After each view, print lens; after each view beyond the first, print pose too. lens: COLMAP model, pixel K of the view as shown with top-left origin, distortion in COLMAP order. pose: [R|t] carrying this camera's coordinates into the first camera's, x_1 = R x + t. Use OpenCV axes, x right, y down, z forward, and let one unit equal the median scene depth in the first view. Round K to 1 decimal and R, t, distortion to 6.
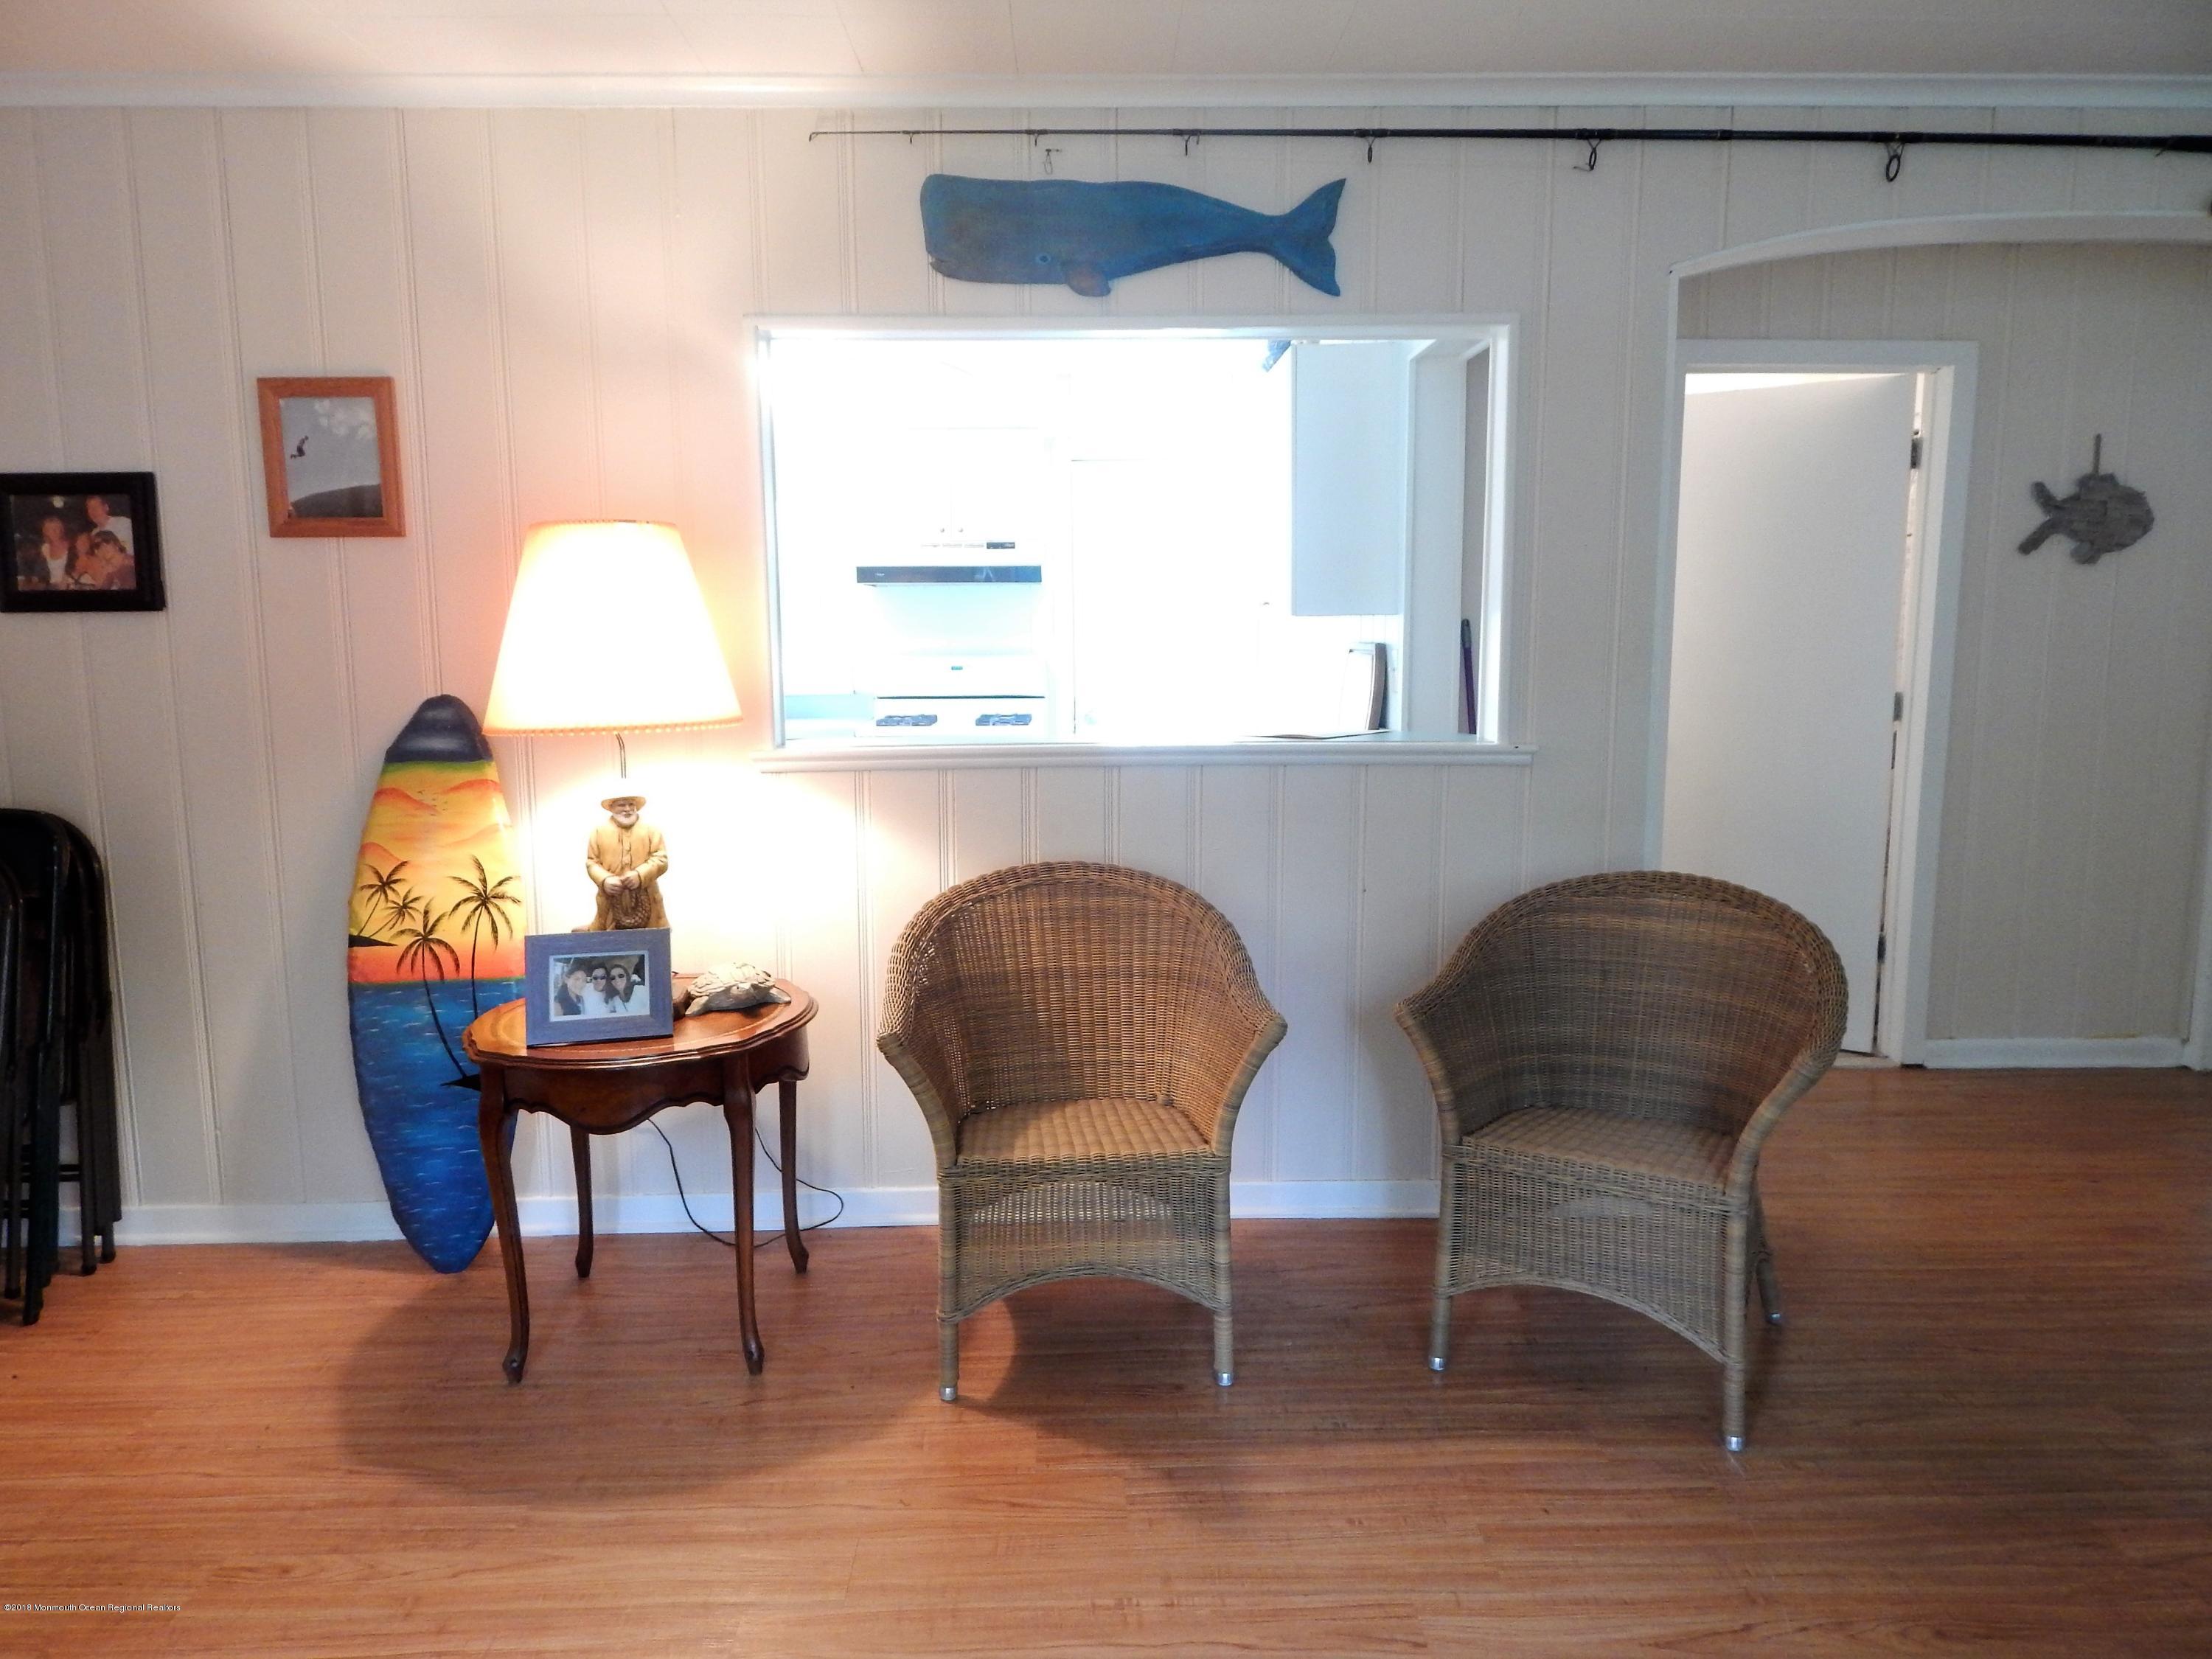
lens RADIAL K [[1464.4, 0, 1106.0], [0, 1464.4, 829.5], [0, 0, 1]] dist [0.003031, -0.002327]
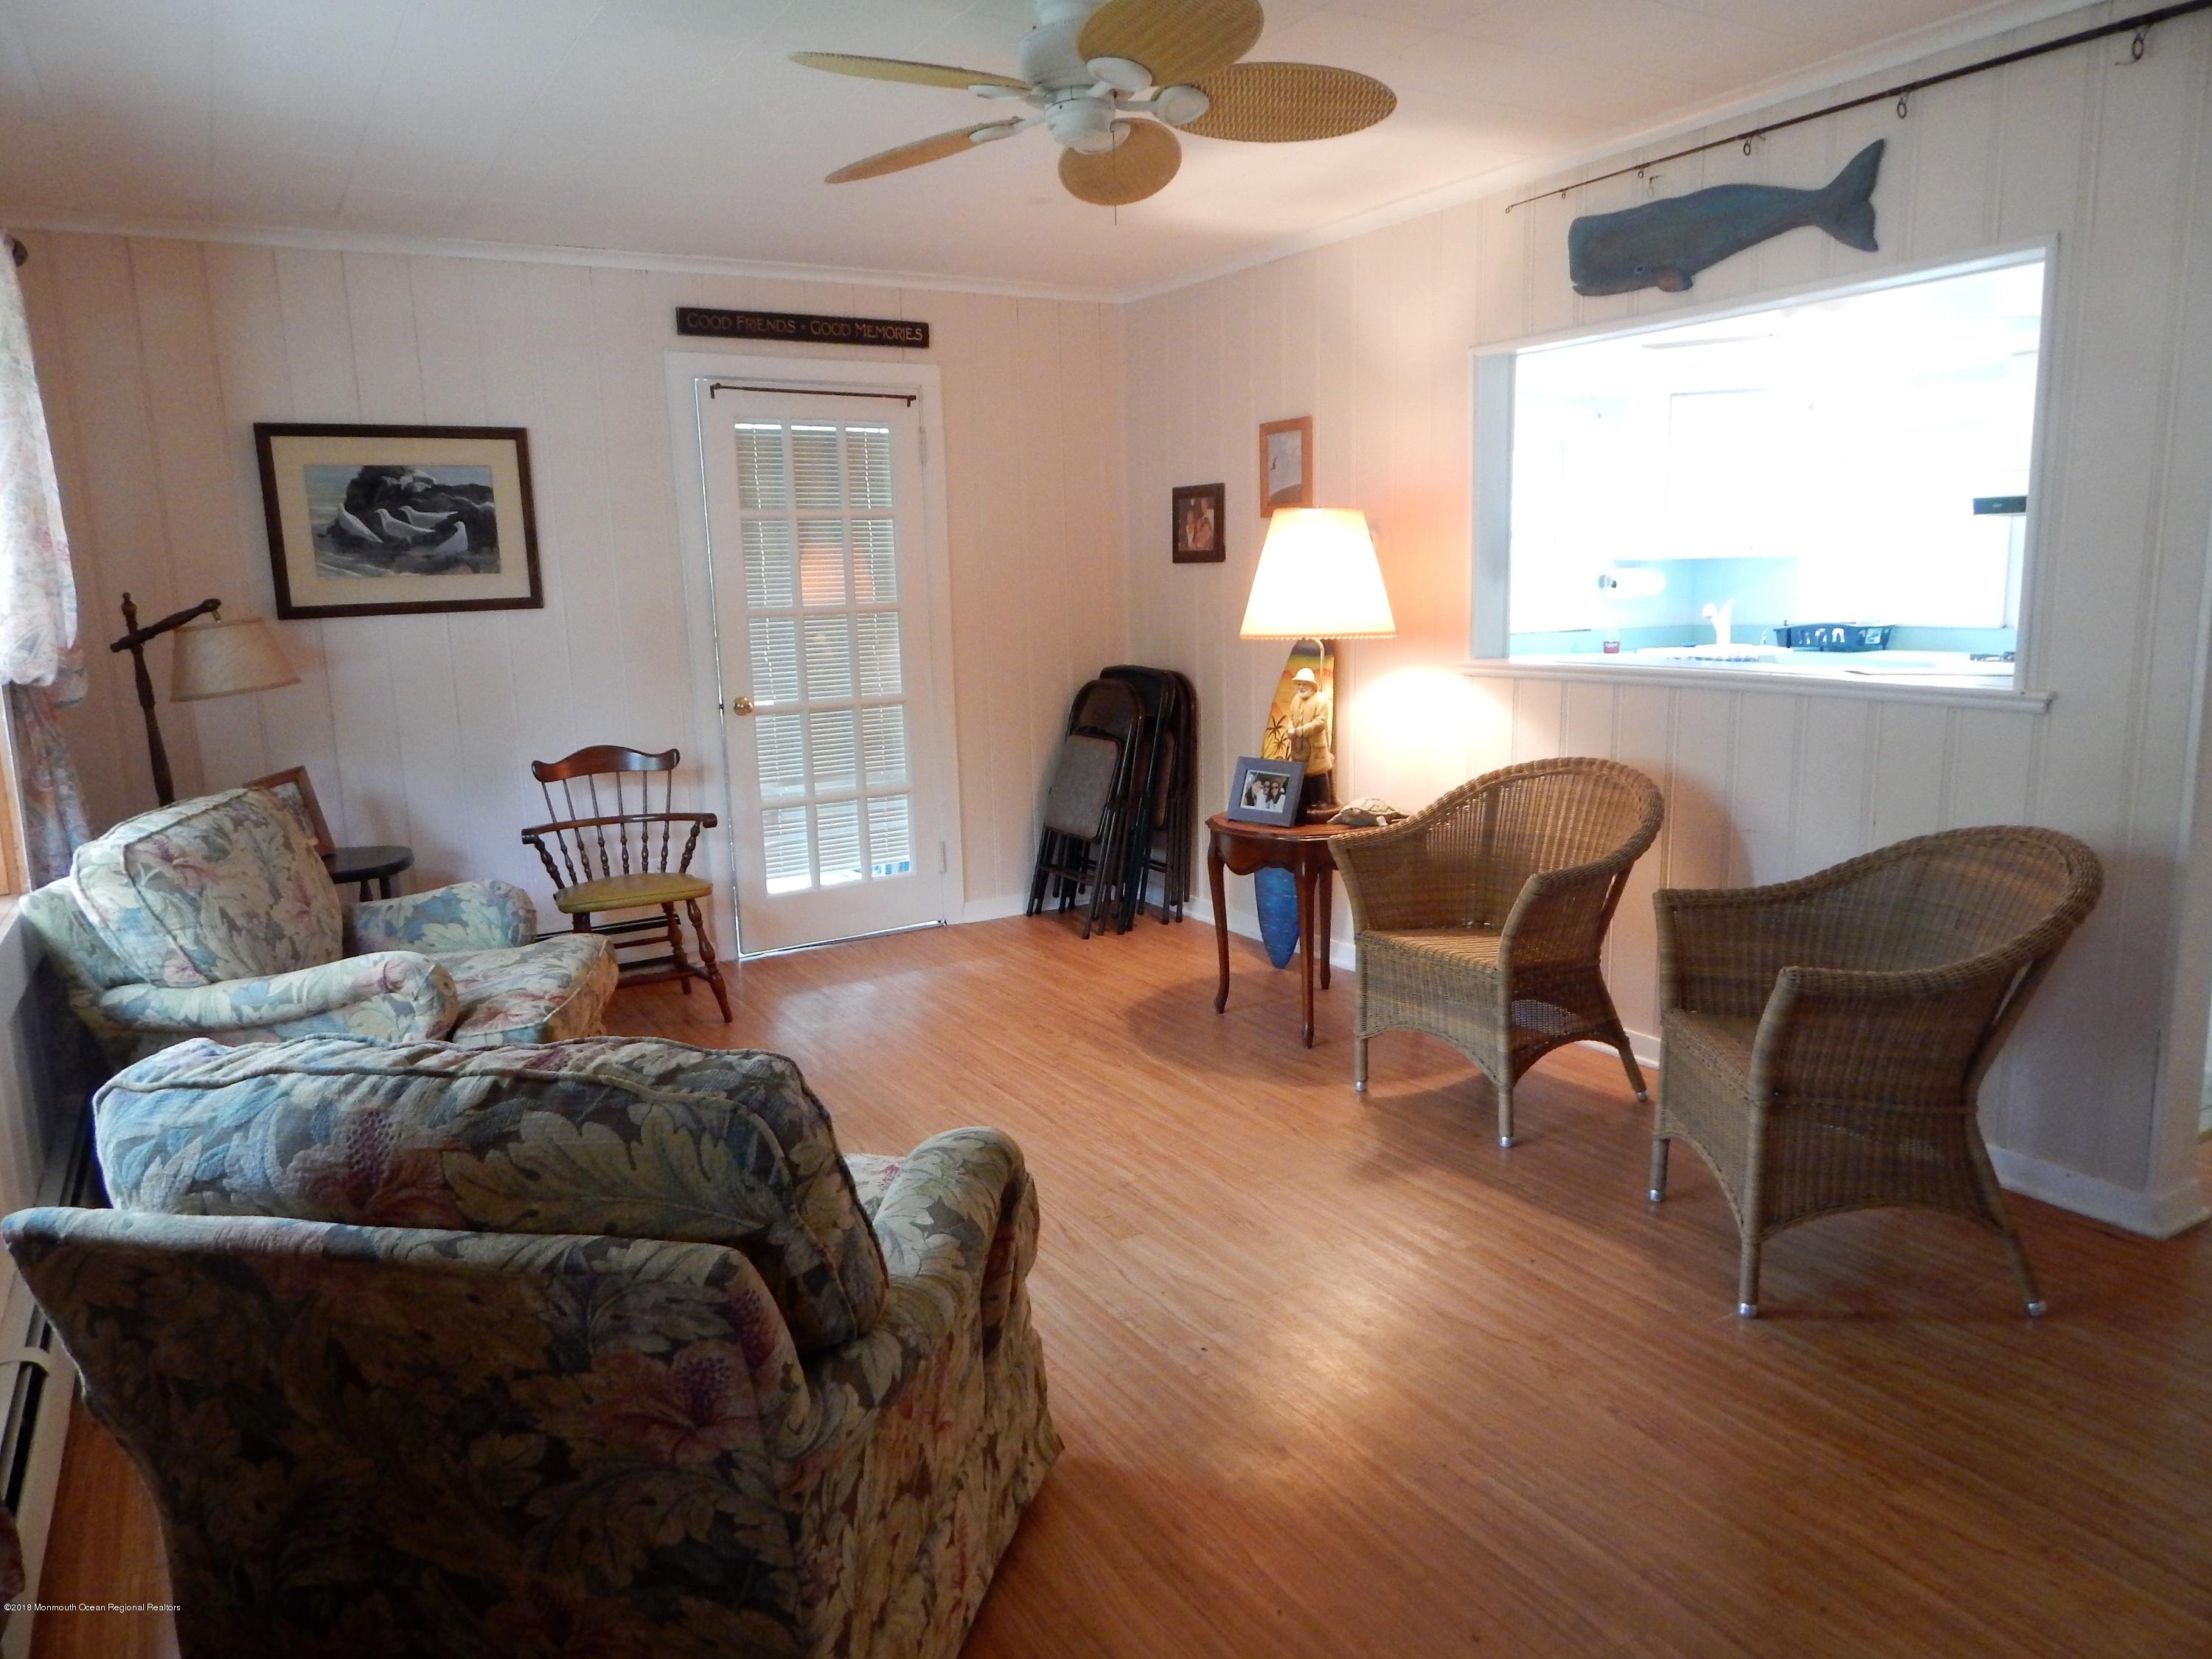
lens RADIAL K [[1488.8, 0, 1106.0], [0, 1488.8, 829.5], [0, 0, 1]] dist [-0.005409, 0.000208]
pose [[0.487585, 0.146880, -0.860632, 0.883744], [-0.094526, 0.988834, 0.115207, -0.024774], [0.867944, 0.025178, 0.496024, 0.001796]]
